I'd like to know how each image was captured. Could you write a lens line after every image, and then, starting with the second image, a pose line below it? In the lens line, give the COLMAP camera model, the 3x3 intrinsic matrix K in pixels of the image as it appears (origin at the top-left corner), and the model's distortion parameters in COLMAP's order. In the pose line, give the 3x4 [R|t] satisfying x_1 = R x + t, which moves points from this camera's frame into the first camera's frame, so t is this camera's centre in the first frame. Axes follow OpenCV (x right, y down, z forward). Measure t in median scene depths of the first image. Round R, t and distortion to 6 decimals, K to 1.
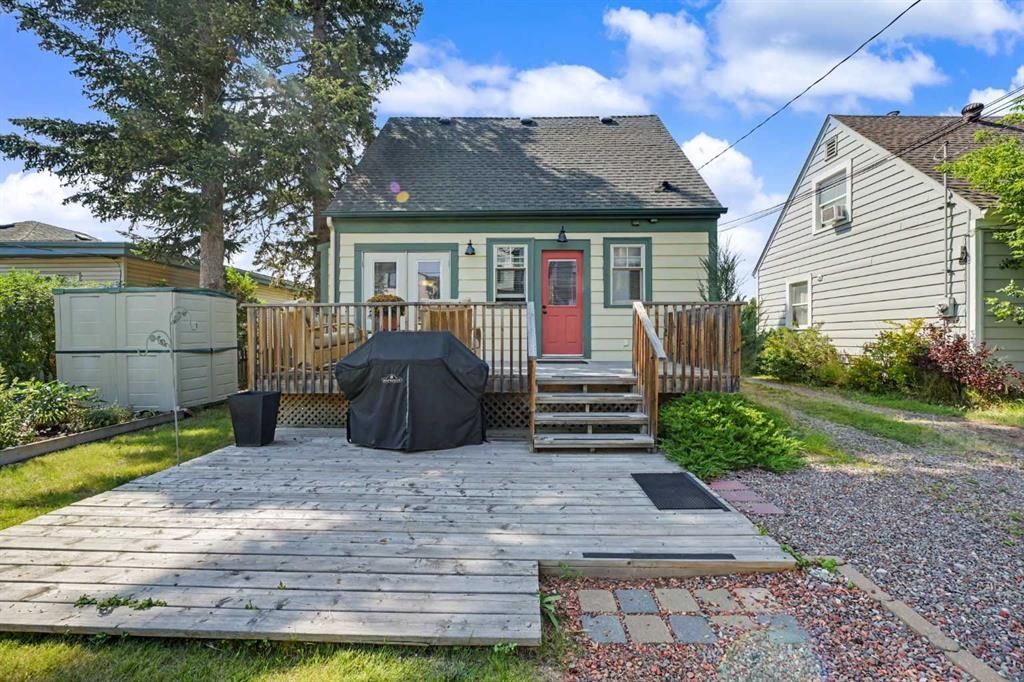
lens RADIAL K [[416.2, 0, 510.6], [0, 416.2, 340.0], [0, 0, 1]] dist [-0.011677, -0.000746]
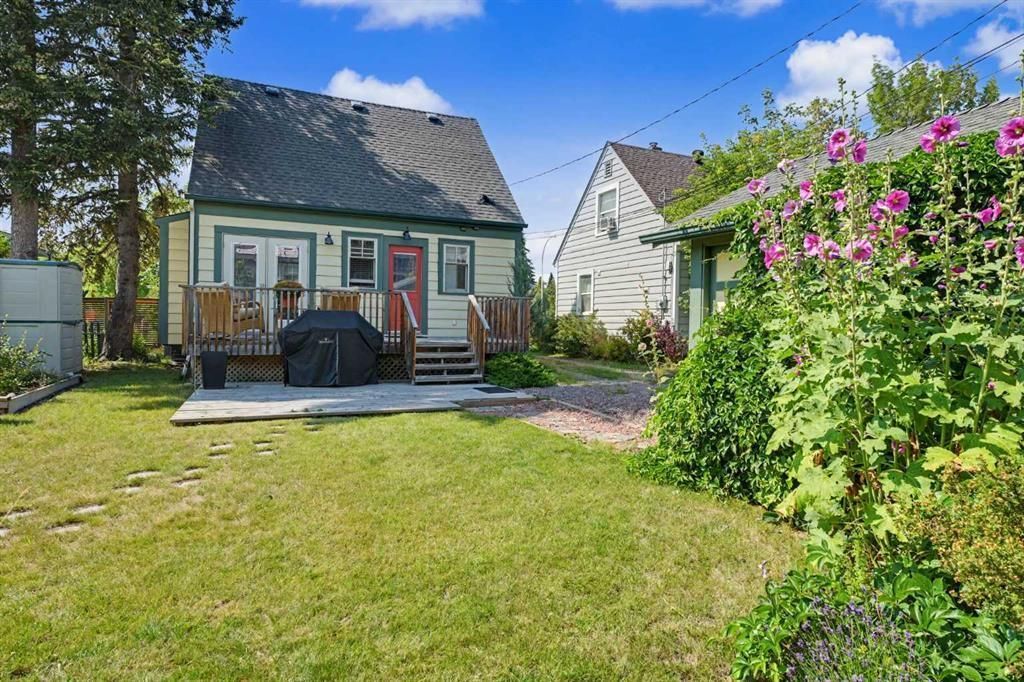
lens RADIAL K [[416.2, 0, 510.6], [0, 416.2, 340.0], [0, 0, 1]] dist [-0.011677, -0.000746]
pose [[0.907274, -0.002880, 0.420529, -0.107063], [-0.015981, 0.999018, 0.041319, 0.005303], [-0.420235, -0.044208, 0.906338, -0.239584]]
